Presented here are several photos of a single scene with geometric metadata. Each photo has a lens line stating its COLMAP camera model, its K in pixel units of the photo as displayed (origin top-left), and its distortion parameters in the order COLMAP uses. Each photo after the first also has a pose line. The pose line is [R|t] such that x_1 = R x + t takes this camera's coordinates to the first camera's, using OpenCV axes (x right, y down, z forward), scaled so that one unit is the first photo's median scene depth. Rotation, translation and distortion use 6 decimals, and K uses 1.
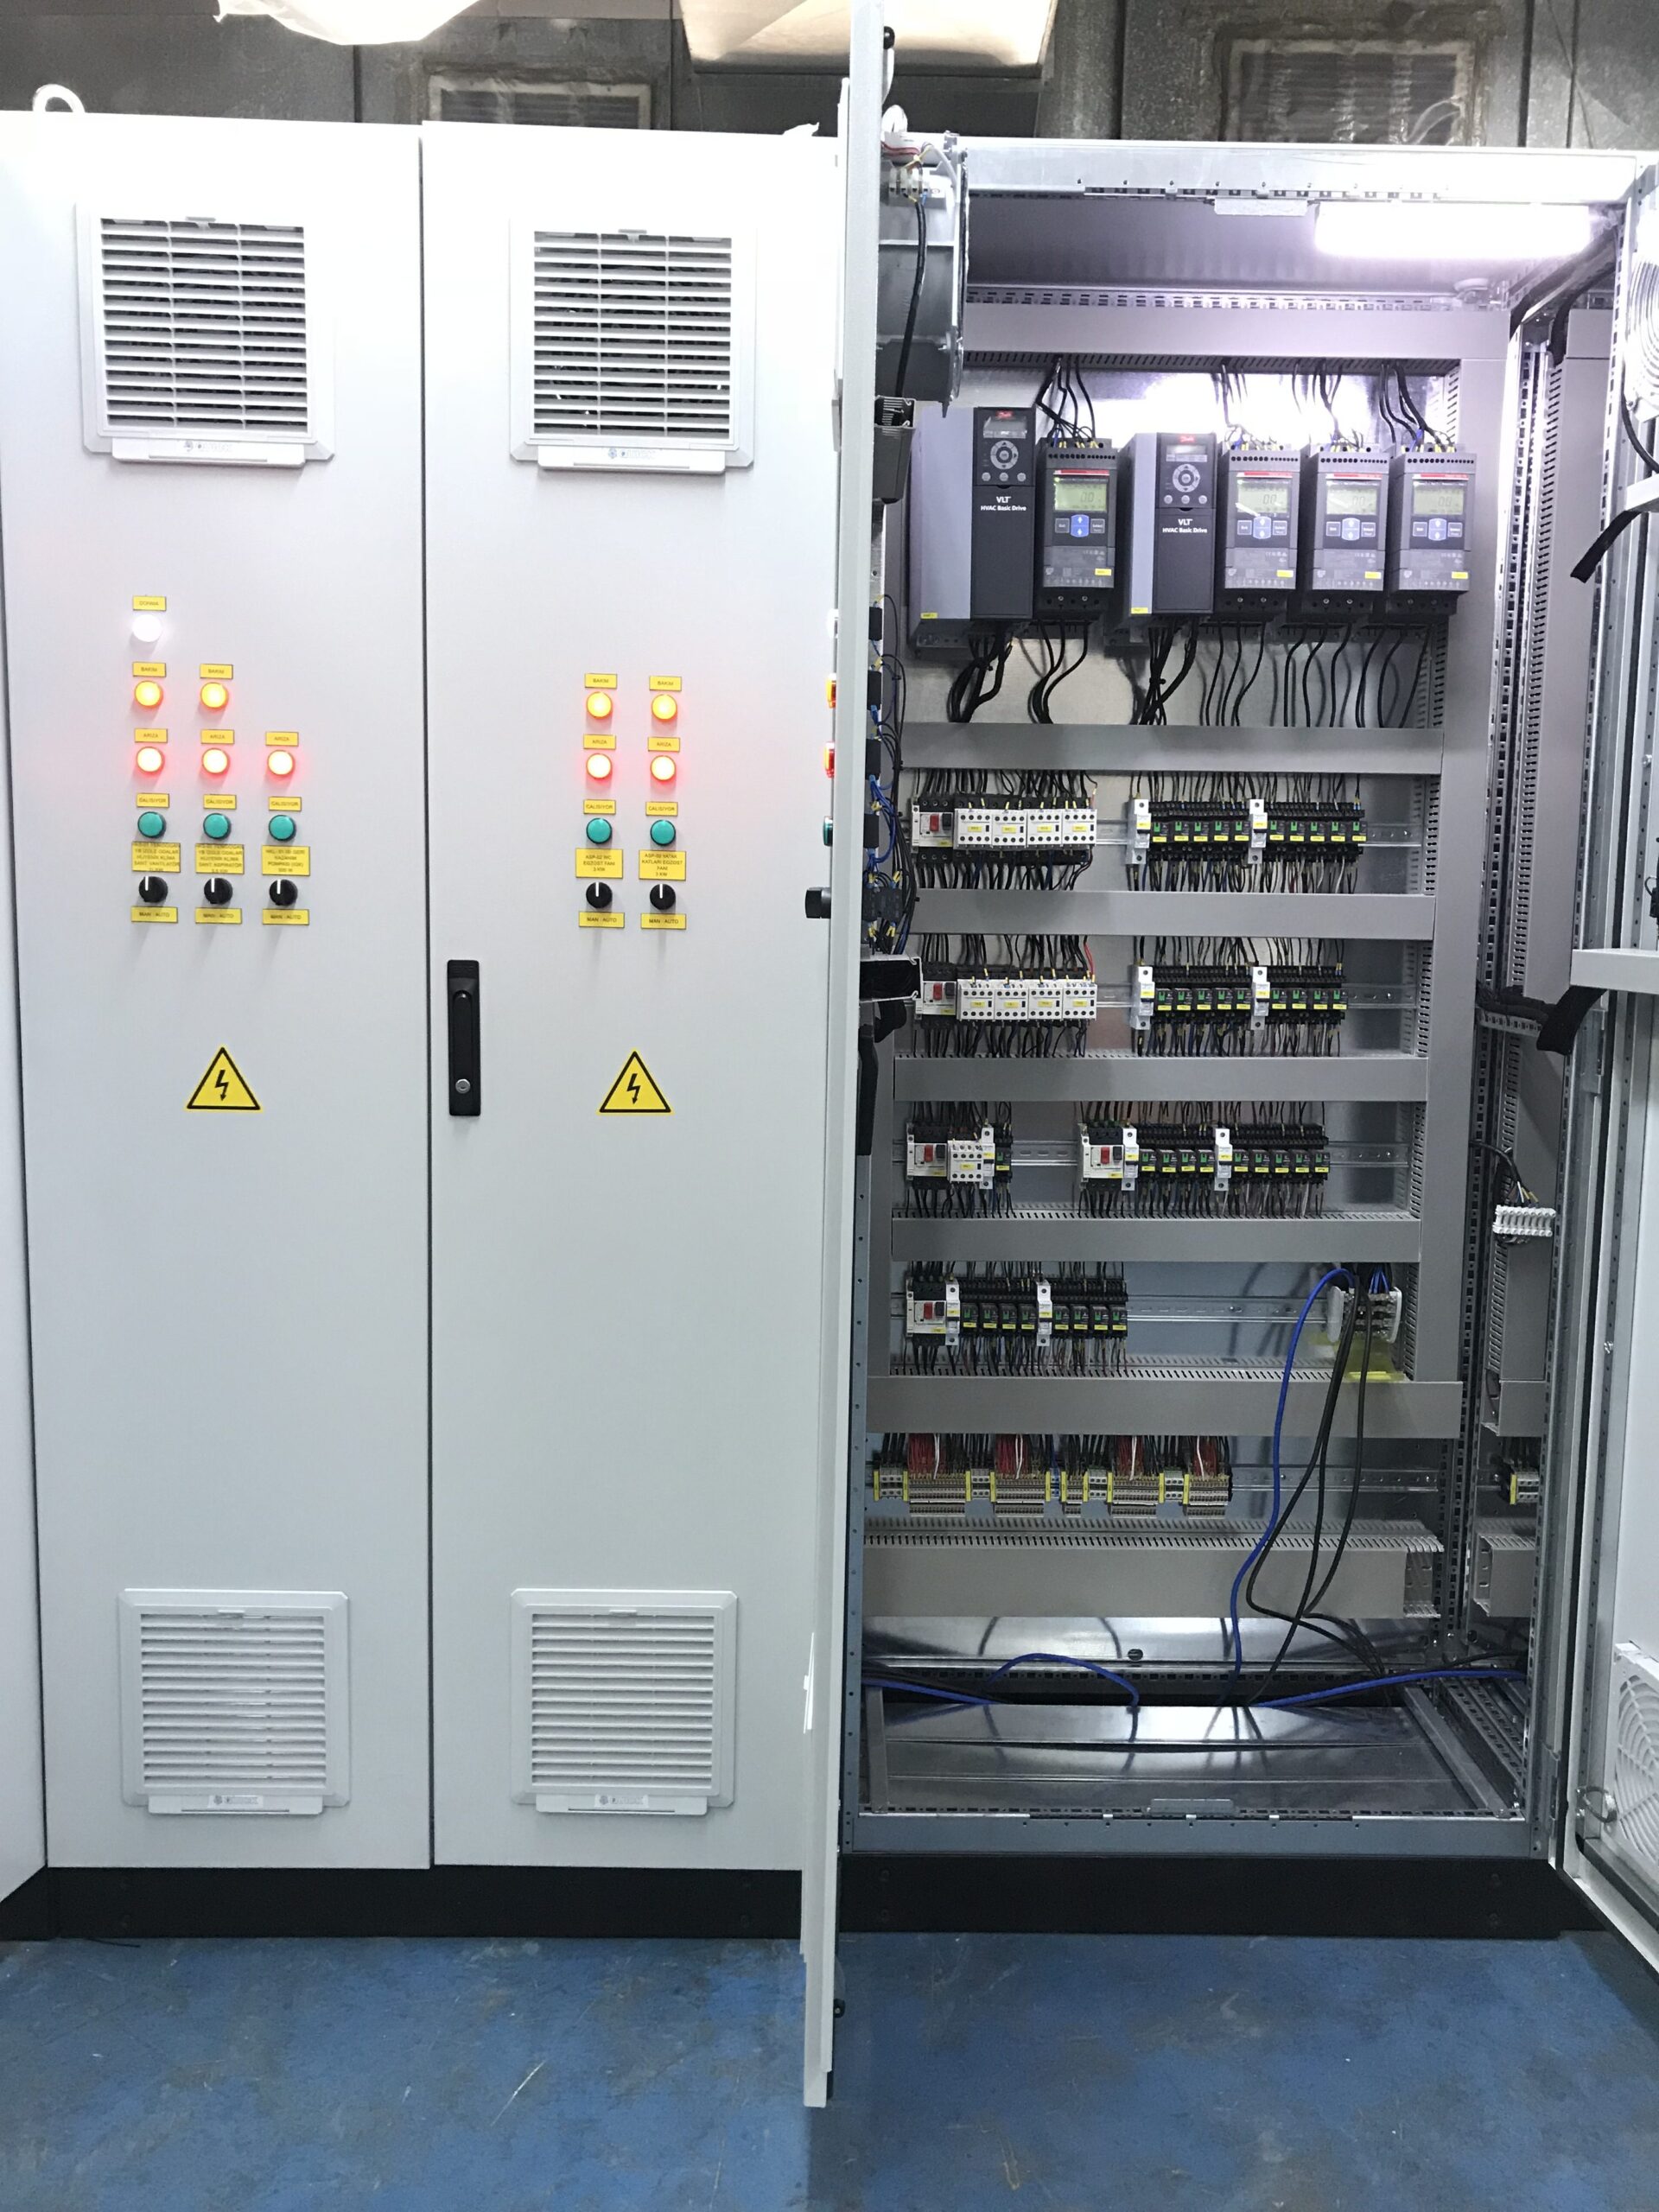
lens RADIAL K [[1825.2, 0, 857.8], [0, 1825.2, 1094.9], [0, 0, 1]] dist [0.029680, -0.033390]
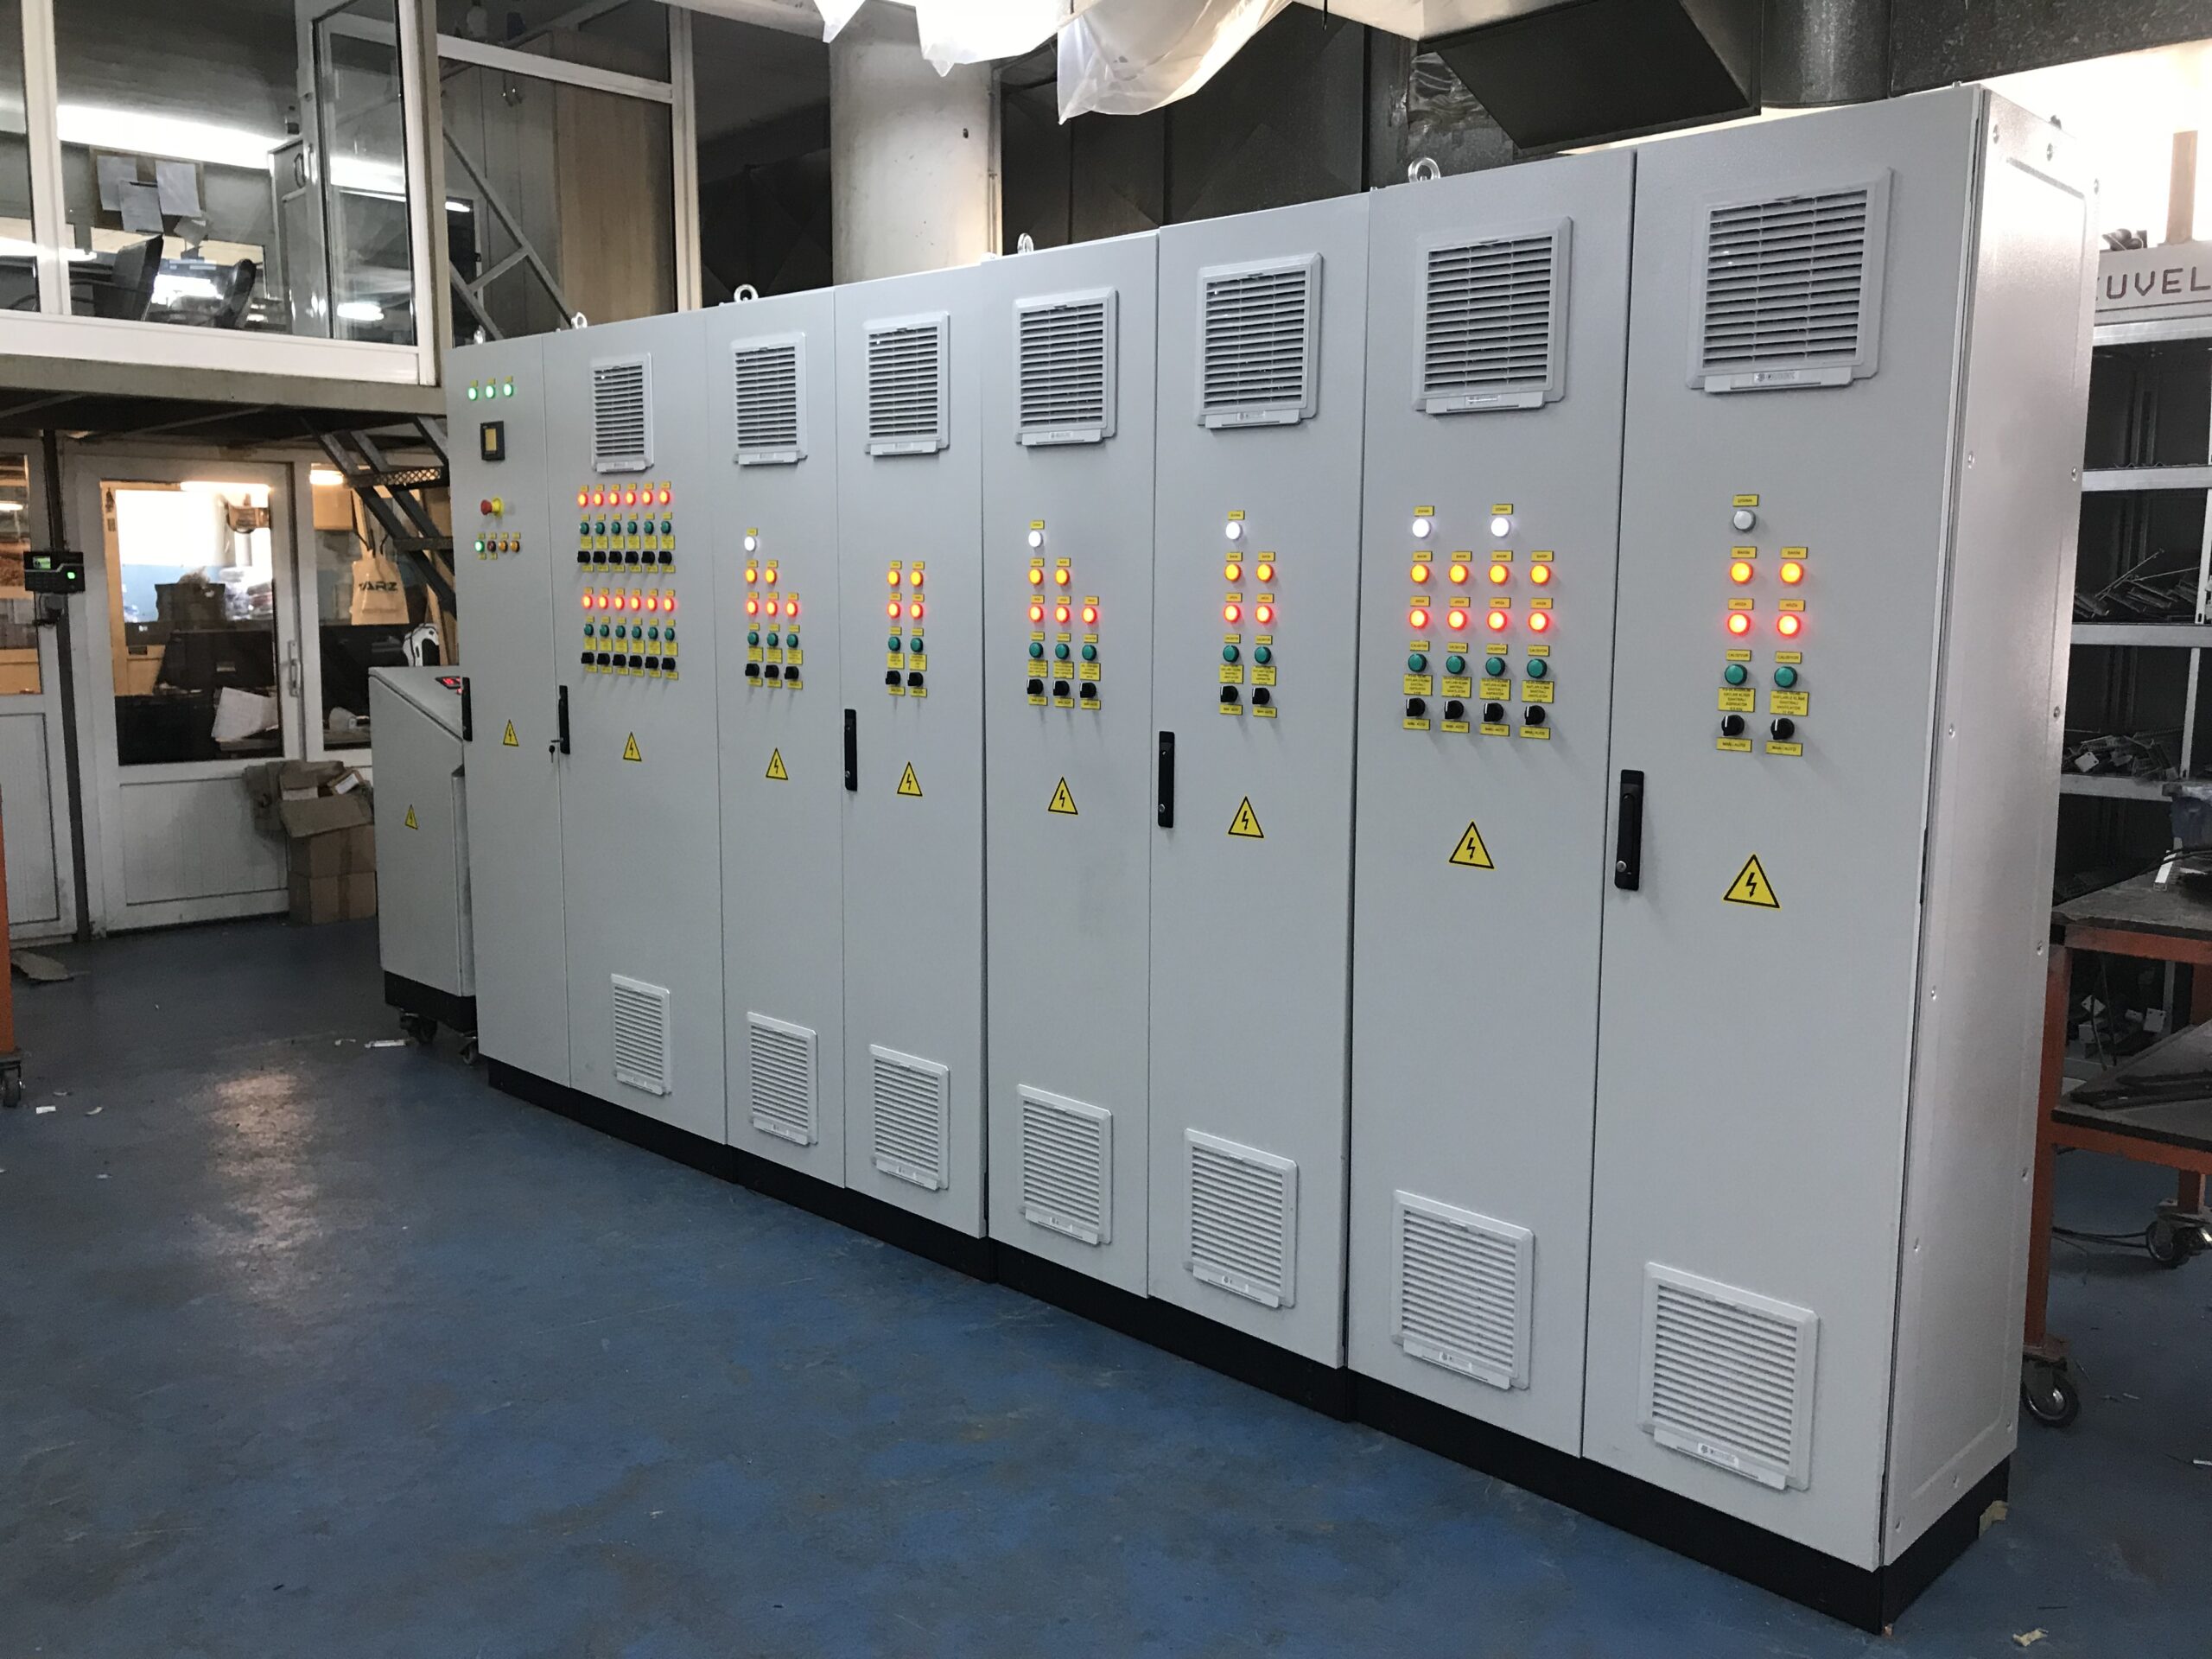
lens RADIAL K [[1825.2, 0, 1107.1], [0, 1825.2, 812.2], [0, 0, 1]] dist [0.029680, -0.033390]
pose [[0.705036, 0.079002, -0.704757, 1.258341], [-0.079722, 0.996306, 0.031930, -0.046302], [0.704676, 0.033673, 0.708729, -0.158484]]
